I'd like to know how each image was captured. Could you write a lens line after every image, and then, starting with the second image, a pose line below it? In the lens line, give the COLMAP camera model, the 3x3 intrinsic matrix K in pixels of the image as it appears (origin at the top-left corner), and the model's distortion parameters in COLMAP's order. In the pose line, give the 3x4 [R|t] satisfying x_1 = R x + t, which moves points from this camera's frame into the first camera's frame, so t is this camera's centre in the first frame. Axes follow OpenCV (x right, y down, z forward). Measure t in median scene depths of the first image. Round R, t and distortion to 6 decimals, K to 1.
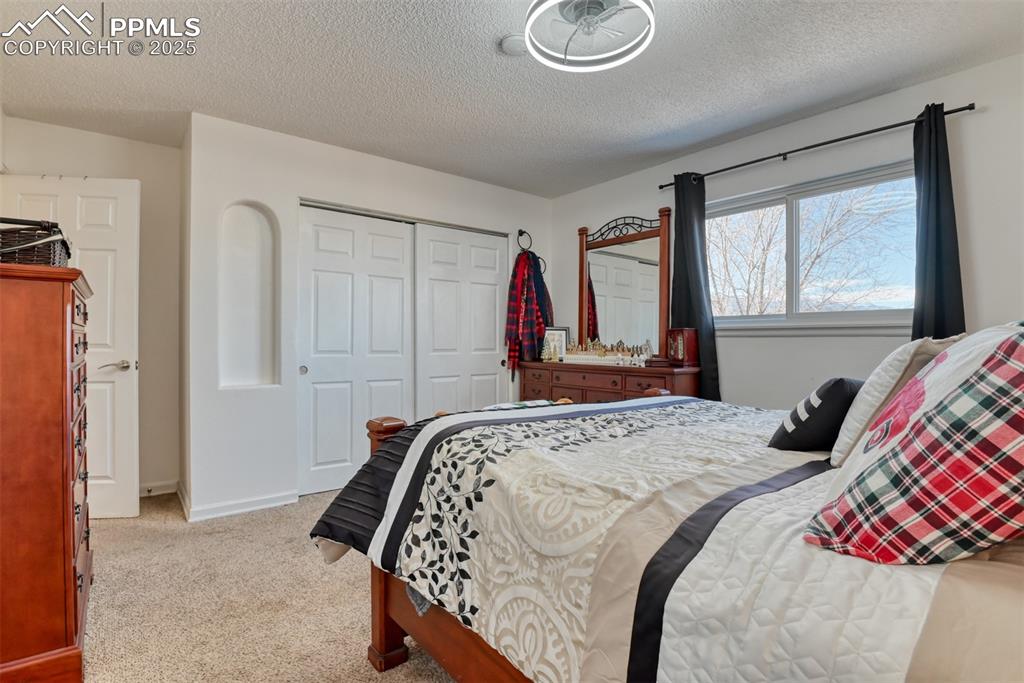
lens RADIAL K [[525.5, 0, 510.2], [0, 525.5, 343.4], [0, 0, 1]] dist [0.002625, 0.000241]
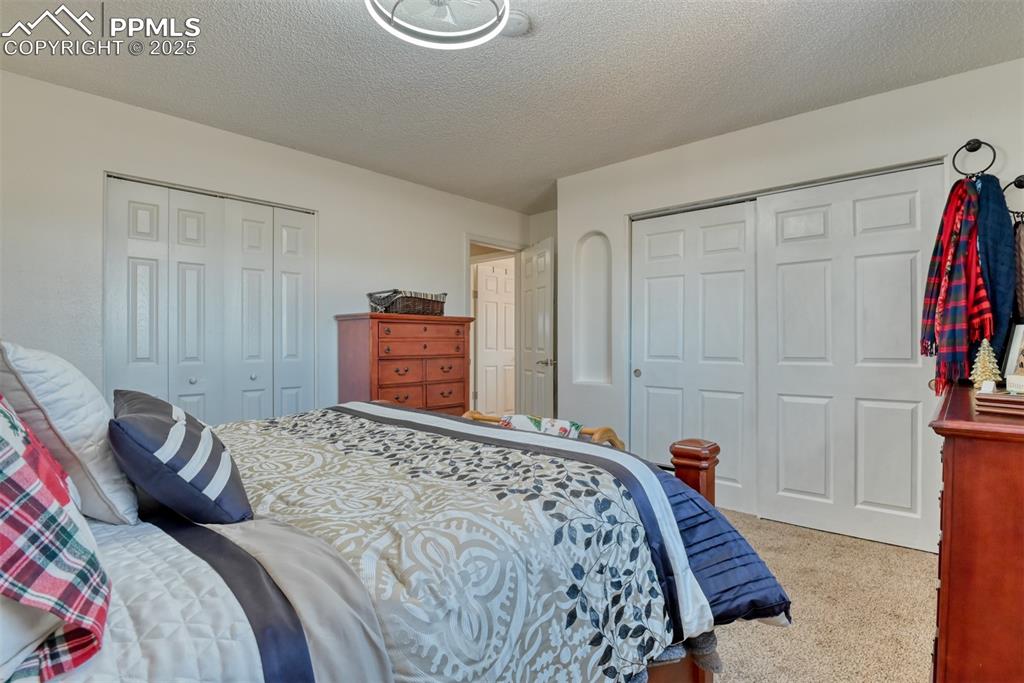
lens RADIAL K [[499.1, 0, 512.8], [0, 499.1, 346.7], [0, 0, 1]] dist [-0.031248, -0.002090]
pose [[0.138205, 0.000313, -0.990404, 0.542475], [-0.005121, 0.999987, -0.000399, -0.001539], [0.990390, 0.005127, 0.138205, 0.564026]]
